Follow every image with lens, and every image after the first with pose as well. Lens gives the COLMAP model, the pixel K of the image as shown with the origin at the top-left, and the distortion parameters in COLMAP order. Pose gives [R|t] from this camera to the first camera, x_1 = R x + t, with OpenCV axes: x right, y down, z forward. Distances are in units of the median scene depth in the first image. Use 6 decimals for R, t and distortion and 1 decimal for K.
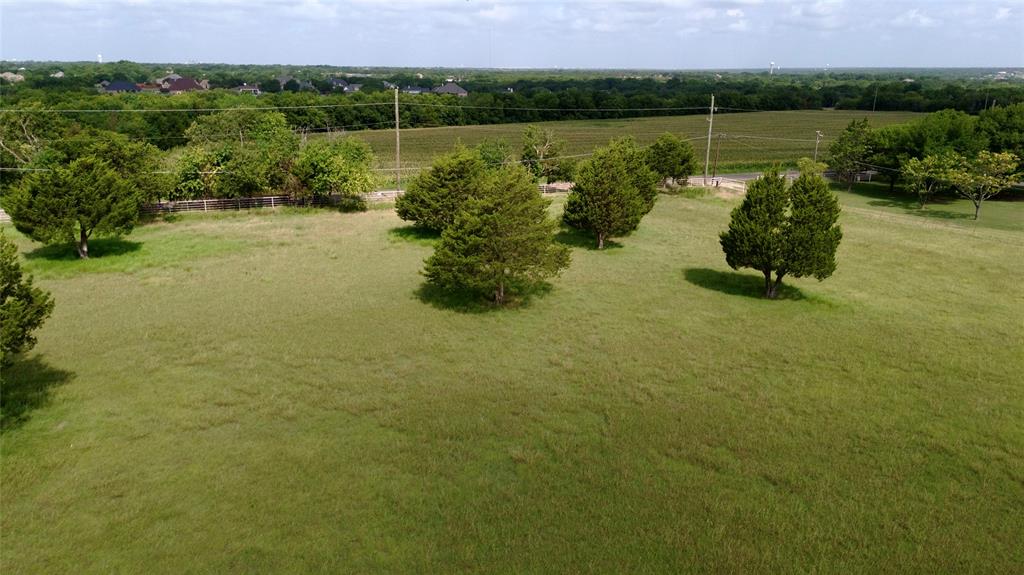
lens RADIAL K [[748.0, 0, 514.7], [0, 748.0, 287.3], [0, 0, 1]] dist [0.068862, -0.061582]
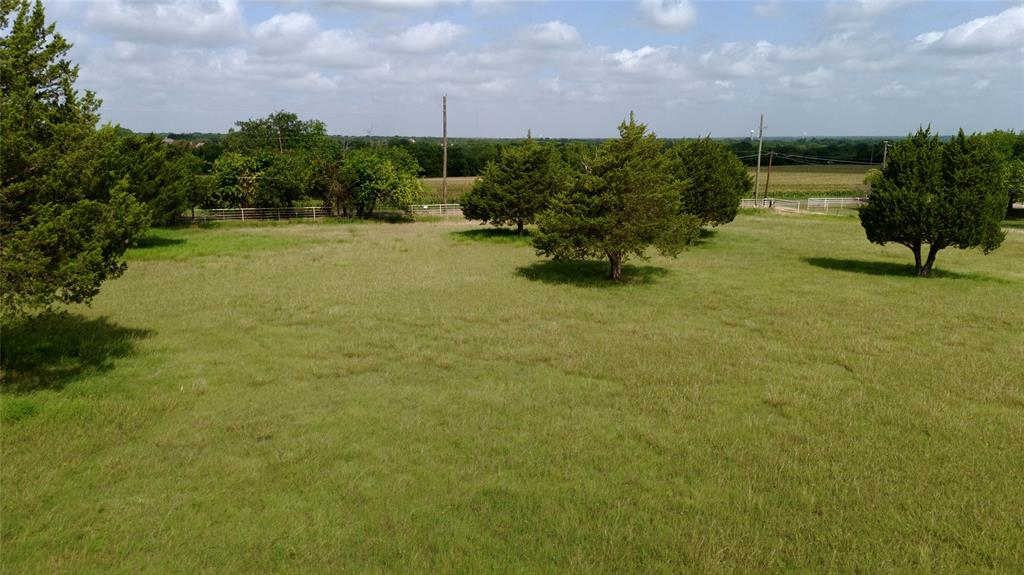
lens RADIAL K [[748.0, 0, 513.1], [0, 748.0, 289.5], [0, 0, 1]] dist [0.068862, -0.061582]
pose [[0.999829, -0.008097, 0.016605, -0.116357], [0.009485, 0.996311, -0.085290, 0.077184], [-0.015853, 0.085433, 0.996218, 0.106650]]
